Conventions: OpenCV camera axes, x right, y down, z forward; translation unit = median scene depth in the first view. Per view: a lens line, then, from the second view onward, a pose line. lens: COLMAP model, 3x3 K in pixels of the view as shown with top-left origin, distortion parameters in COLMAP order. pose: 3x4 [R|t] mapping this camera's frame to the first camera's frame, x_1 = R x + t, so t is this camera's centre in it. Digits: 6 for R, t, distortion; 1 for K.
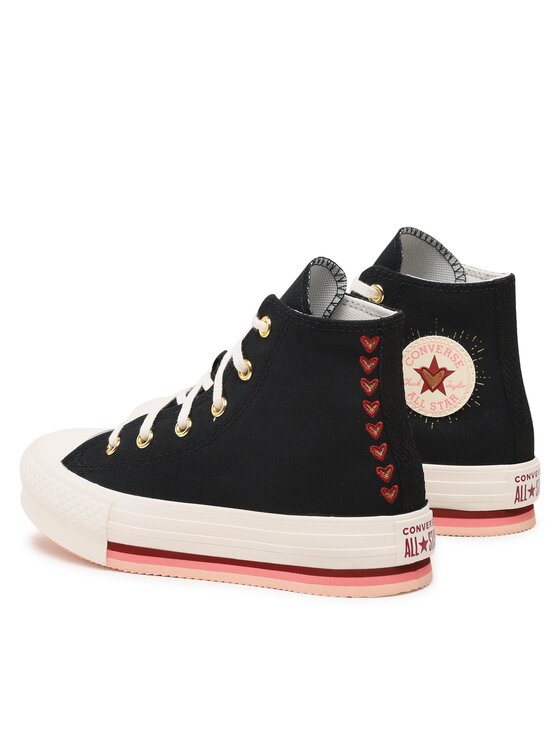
lens RADIAL K [[2007.0, 0, 279.4], [0, 2007.0, 372.6], [0, 0, 1]] dist [-0.529879, 0.000000]
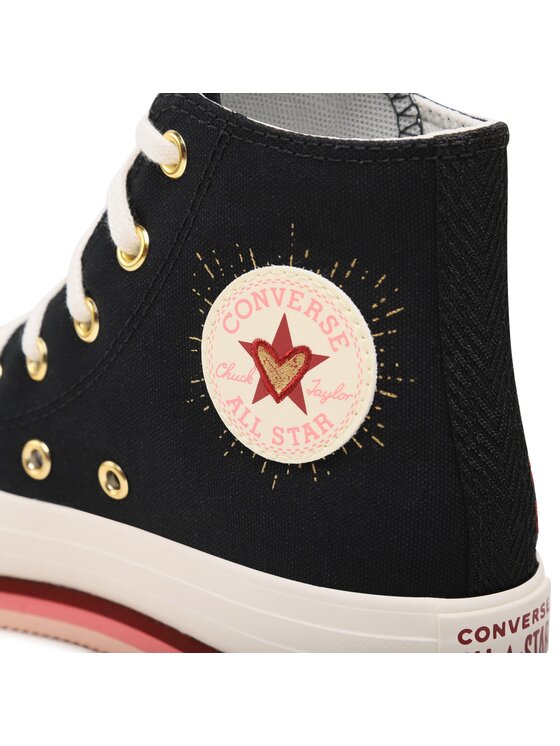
lens RADIAL K [[2172.6, 0, 279.5], [0, 2172.6, 373.4], [0, 0, 1]] dist [-0.139002, 0.000000]
pose [[0.985275, 0.081314, -0.150406, 0.144127], [-0.071383, 0.994969, 0.070295, -0.027679], [0.155366, -0.058524, 0.986122, 0.563008]]
